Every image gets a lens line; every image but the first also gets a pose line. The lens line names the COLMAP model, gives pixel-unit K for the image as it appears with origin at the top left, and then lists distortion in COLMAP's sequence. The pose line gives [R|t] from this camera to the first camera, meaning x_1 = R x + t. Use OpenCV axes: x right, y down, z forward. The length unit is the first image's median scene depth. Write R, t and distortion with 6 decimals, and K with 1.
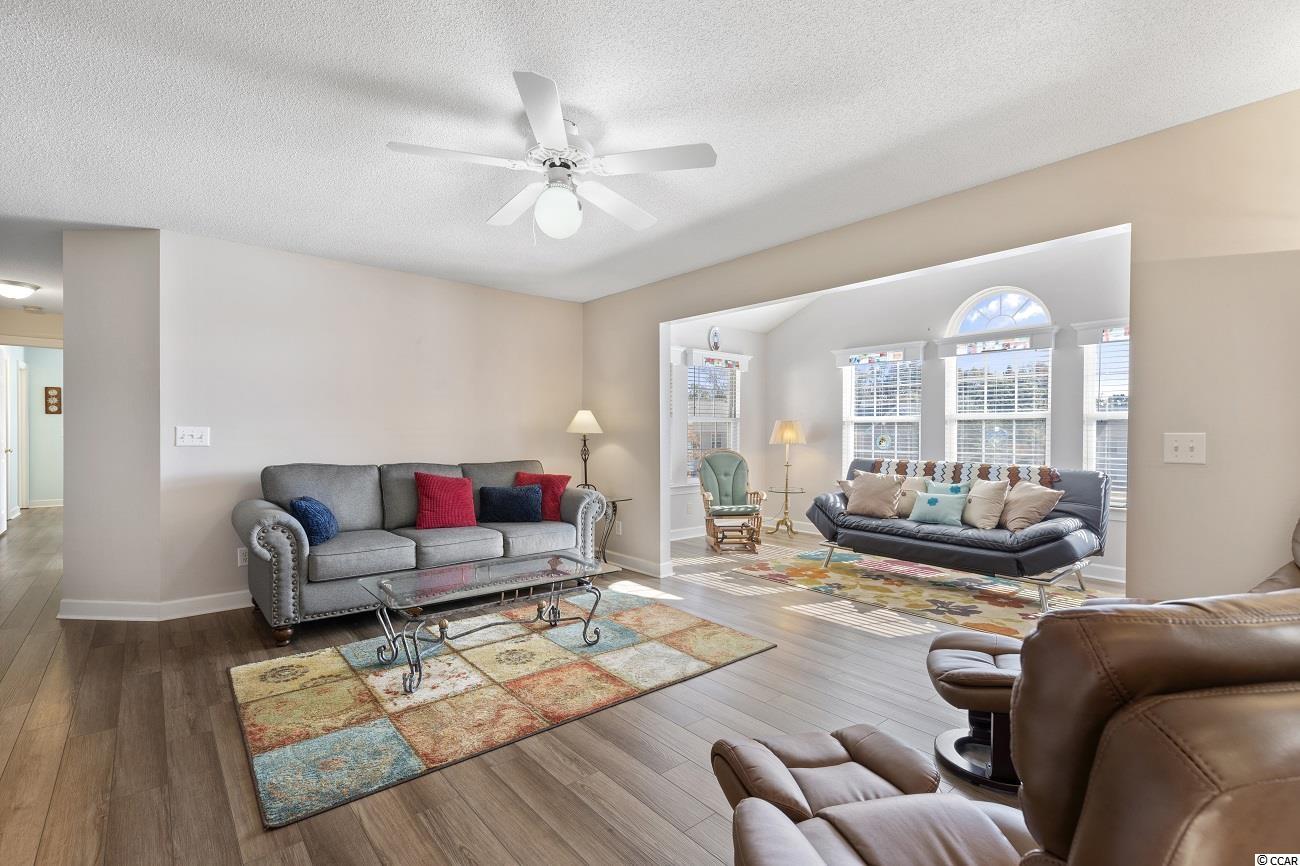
lens RADIAL K [[591.0, 0, 644.4], [0, 591.0, 434.5], [0, 0, 1]] dist [0.010273, -0.000393]
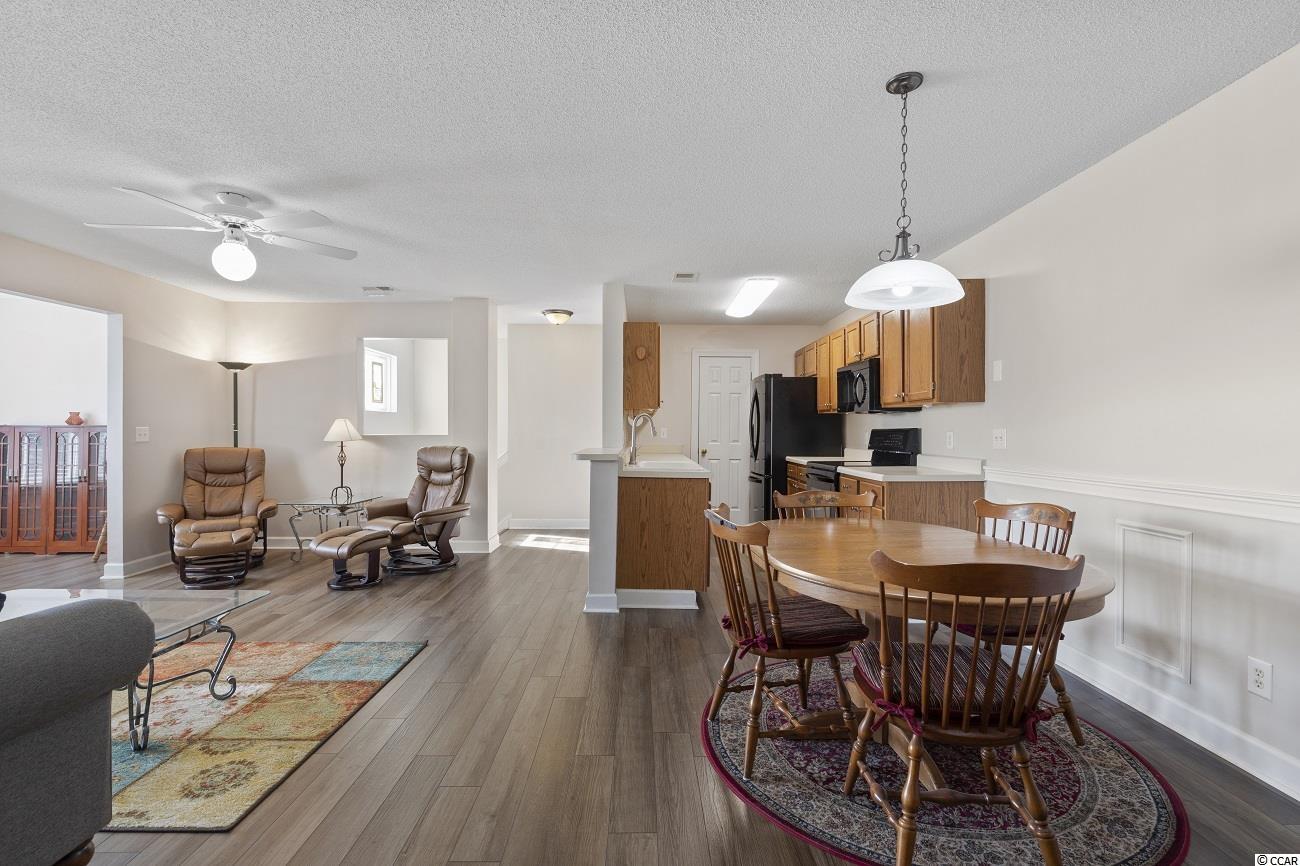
lens RADIAL K [[586.3, 0, 646.3], [0, 586.3, 432.8], [0, 0, 1]] dist [0.003119, -0.000228]
pose [[-0.773126, -0.010092, 0.634172, -0.934609], [-0.004279, 0.999934, 0.010696, -0.006704], [-0.634238, 0.005556, -0.773118, 0.797259]]
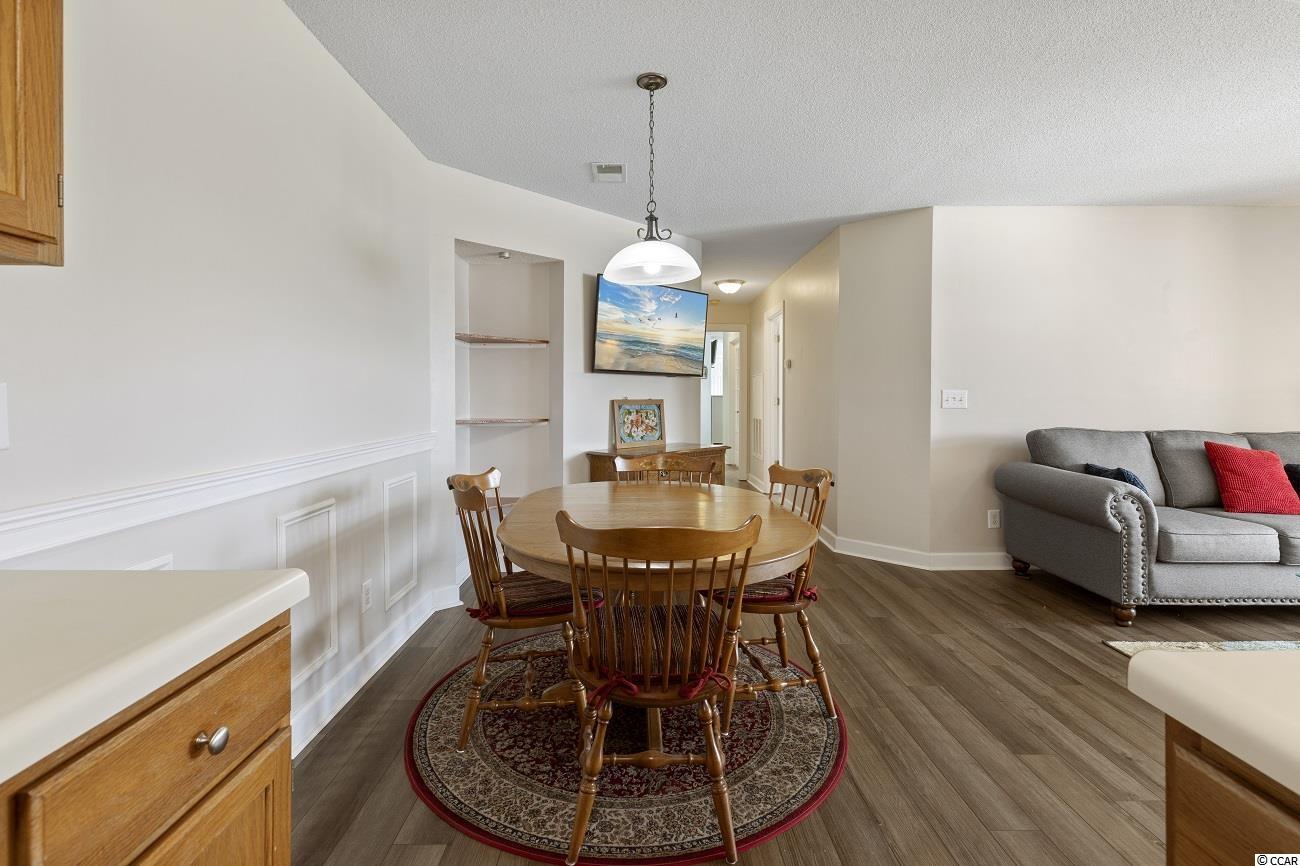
lens RADIAL K [[594.6, 0, 646.7], [0, 594.6, 411.4], [0, 0, 1]] dist [0.005850, -0.000406]
pose [[0.775281, 0.009331, -0.631547, -0.447471], [0.003947, 0.999800, 0.019616, 0.002342], [0.631604, -0.017701, 0.775089, -0.131209]]
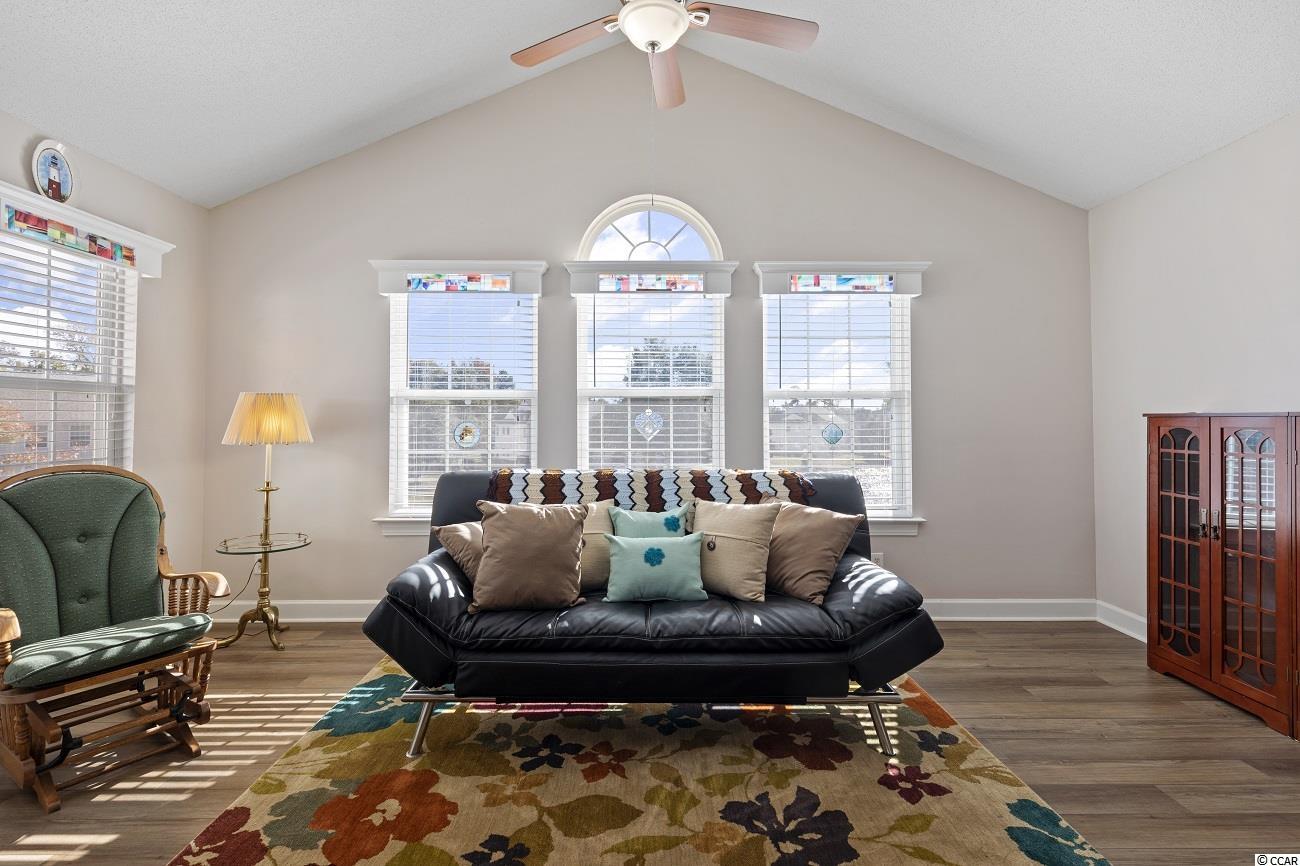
lens RADIAL K [[594.6, 0, 646.7], [0, 594.6, 411.4], [0, 0, 1]] dist [0.005850, -0.000406]
pose [[0.640434, 0.010134, 0.767946, 0.111330], [0.006445, 0.999807, -0.018568, 0.002625], [-0.767986, 0.016841, 0.640245, 0.730548]]
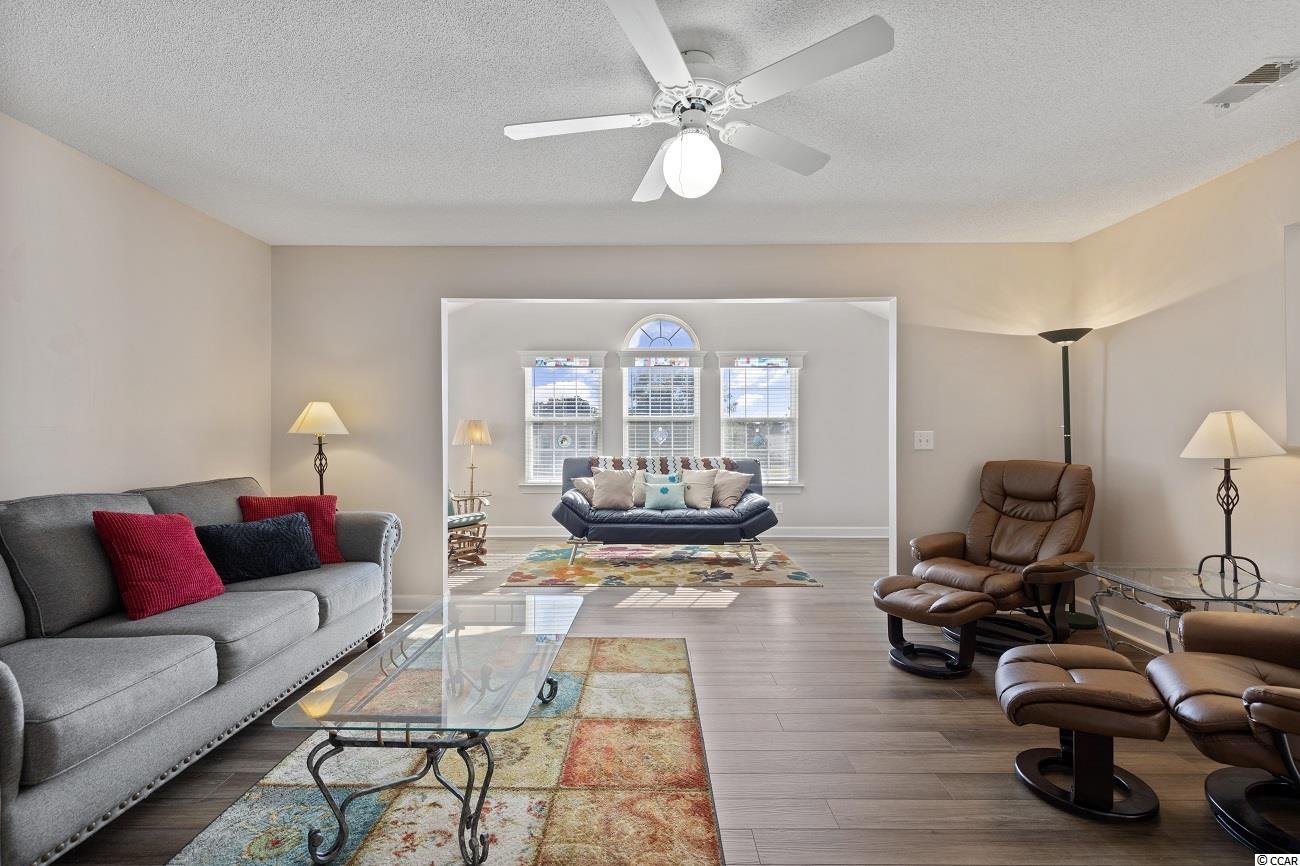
lens RADIAL K [[586.3, 0, 646.3], [0, 586.3, 432.8], [0, 0, 1]] dist [0.003119, -0.000228]
pose [[0.645828, -0.003724, 0.763474, -0.448799], [0.006117, 0.999981, -0.000297, -0.001483], [-0.763458, 0.004862, 0.645839, 0.293503]]
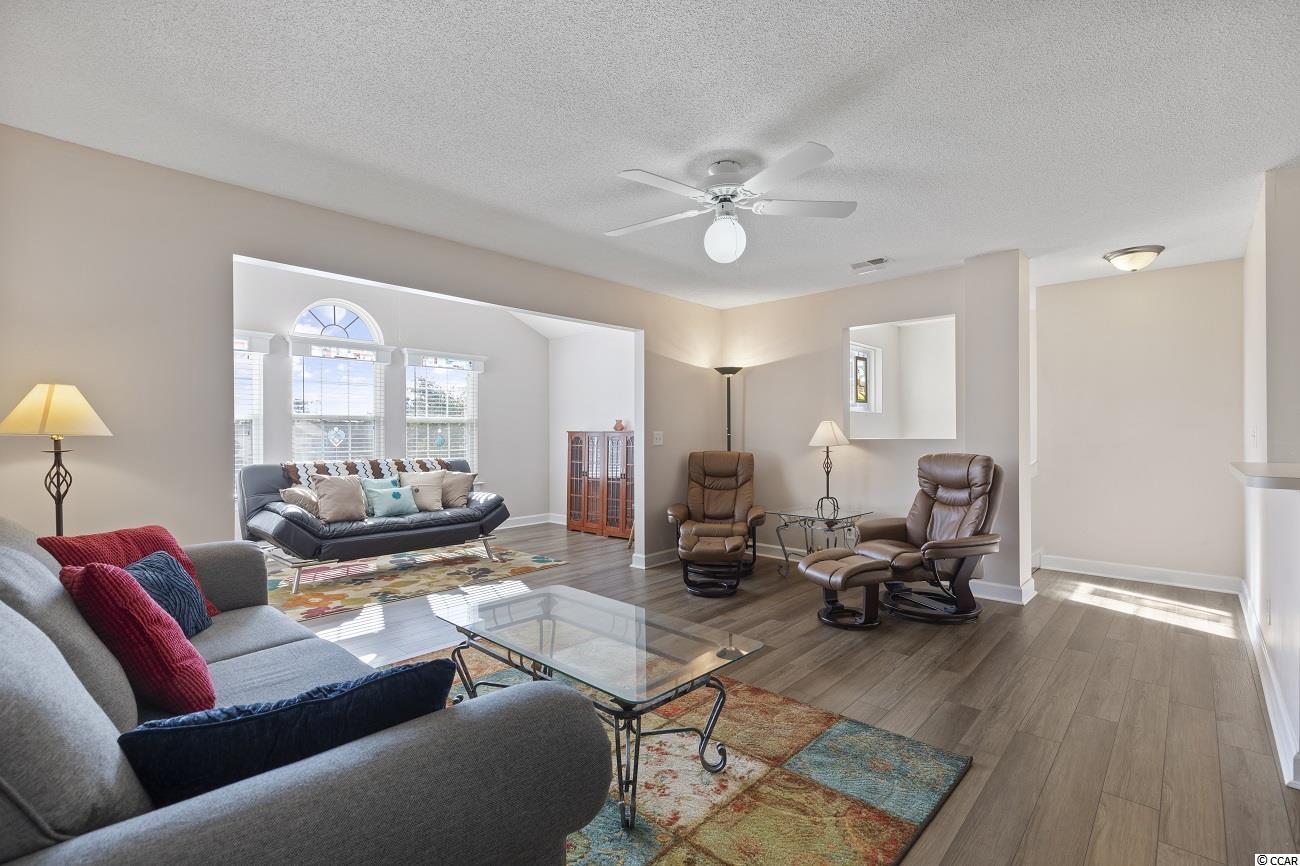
lens RADIAL K [[591.0, 0, 644.4], [0, 591.0, 434.5], [0, 0, 1]] dist [0.010273, -0.000393]
pose [[-0.127133, -0.005953, 0.991868, -0.699378], [0.006383, 0.999956, 0.006819, -0.004140], [-0.991865, 0.007198, -0.127089, 0.725698]]
